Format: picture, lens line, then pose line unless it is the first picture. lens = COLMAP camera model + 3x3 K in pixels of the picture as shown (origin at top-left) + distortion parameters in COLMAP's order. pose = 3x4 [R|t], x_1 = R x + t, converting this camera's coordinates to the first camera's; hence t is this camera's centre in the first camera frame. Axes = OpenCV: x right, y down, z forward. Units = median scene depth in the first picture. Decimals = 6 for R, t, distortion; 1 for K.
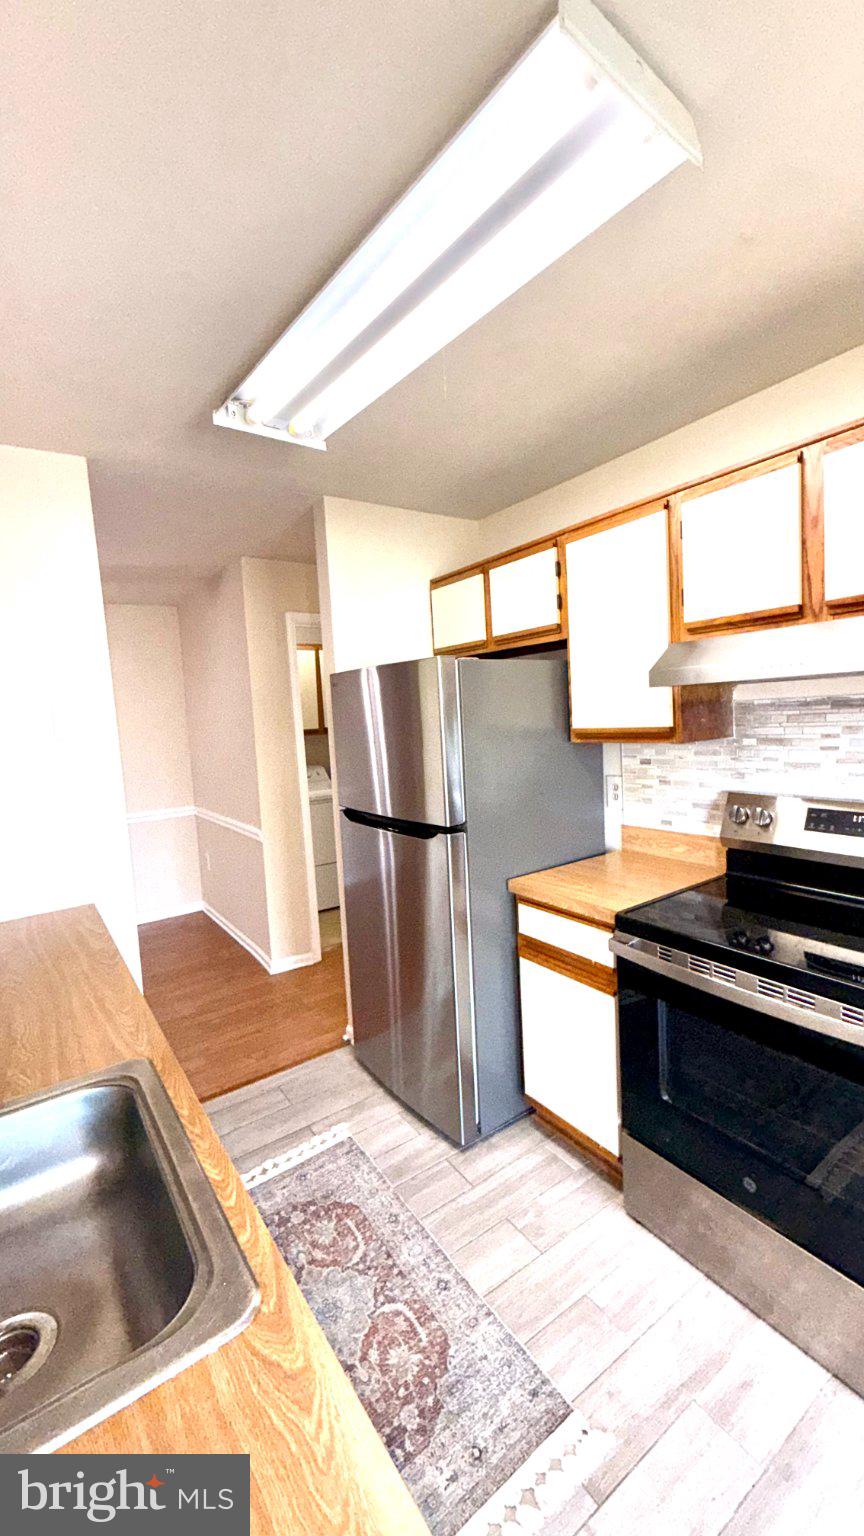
lens RADIAL K [[612.9, 0, 435.9], [0, 612.9, 771.7], [0, 0, 1]] dist [0.001591, 0.000212]
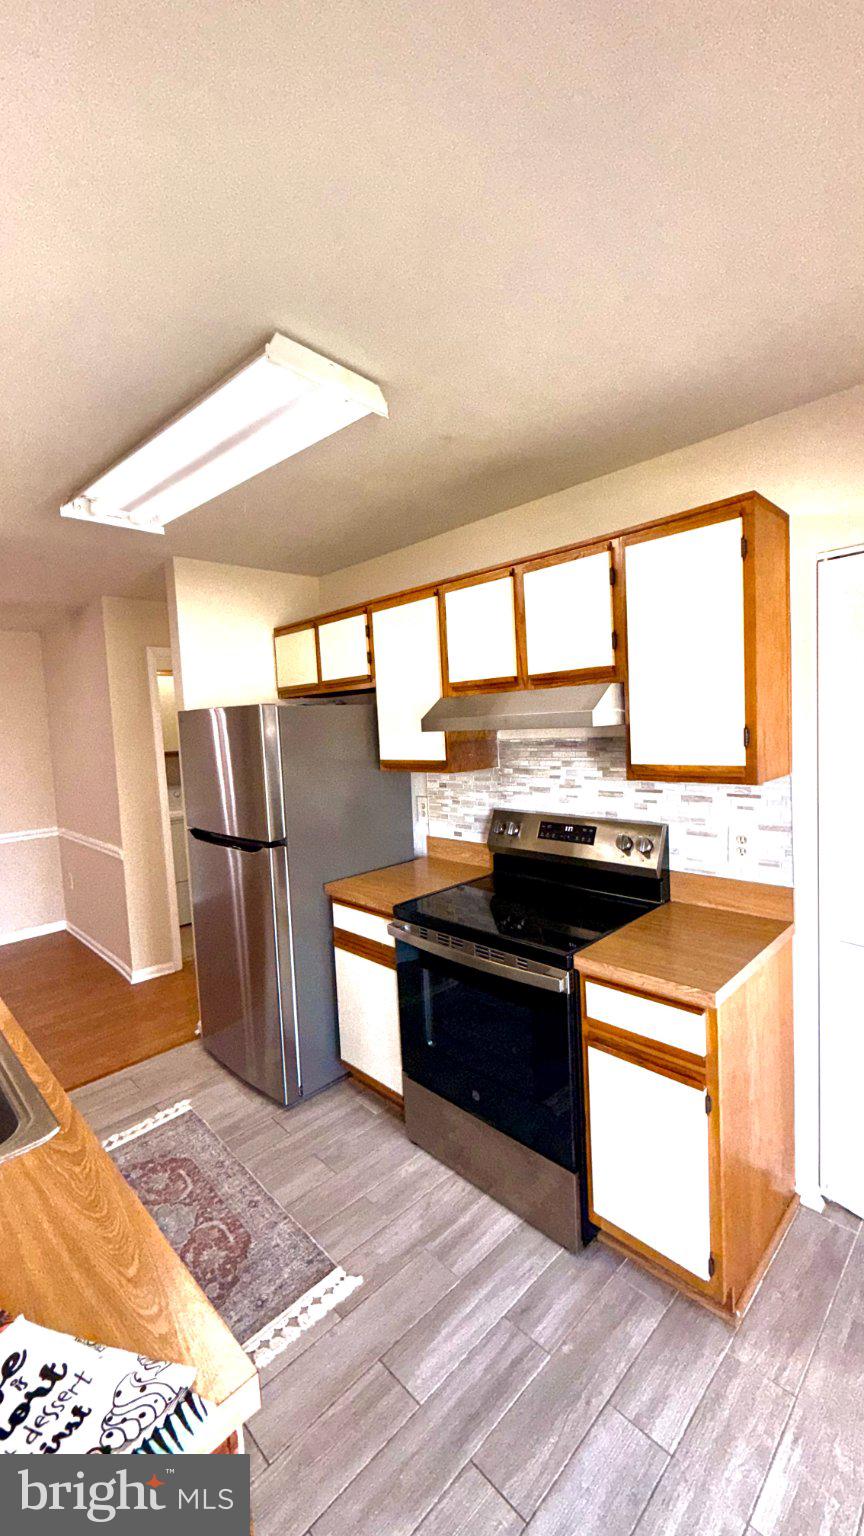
lens RADIAL K [[612.9, 0, 434.9], [0, 612.9, 769.3], [0, 0, 1]] dist [0.001591, 0.000212]
pose [[0.986756, -0.007065, 0.162059, 0.147810], [0.010985, 0.999668, -0.023306, -0.023952], [-0.161841, 0.024777, 0.986506, -0.270786]]
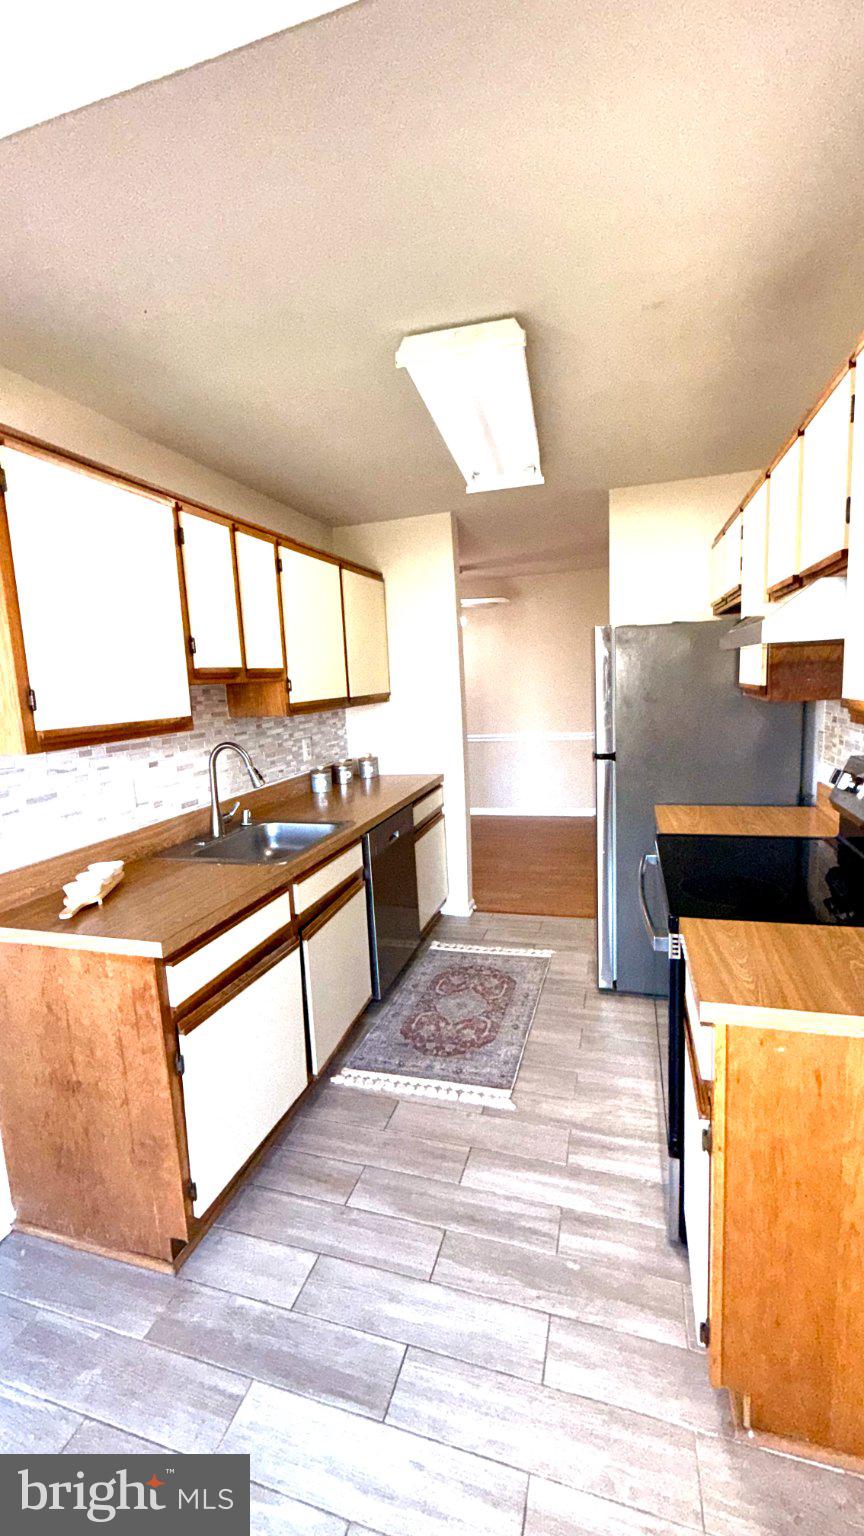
lens RADIAL K [[612.9, 0, 438.4], [0, 612.9, 768.3], [0, 0, 1]] dist [0.001591, 0.000212]
pose [[0.621450, 0.138264, -0.771157, 0.843256], [-0.056131, 0.989632, 0.132201, -0.038279], [0.781440, -0.038871, 0.622768, -0.118752]]
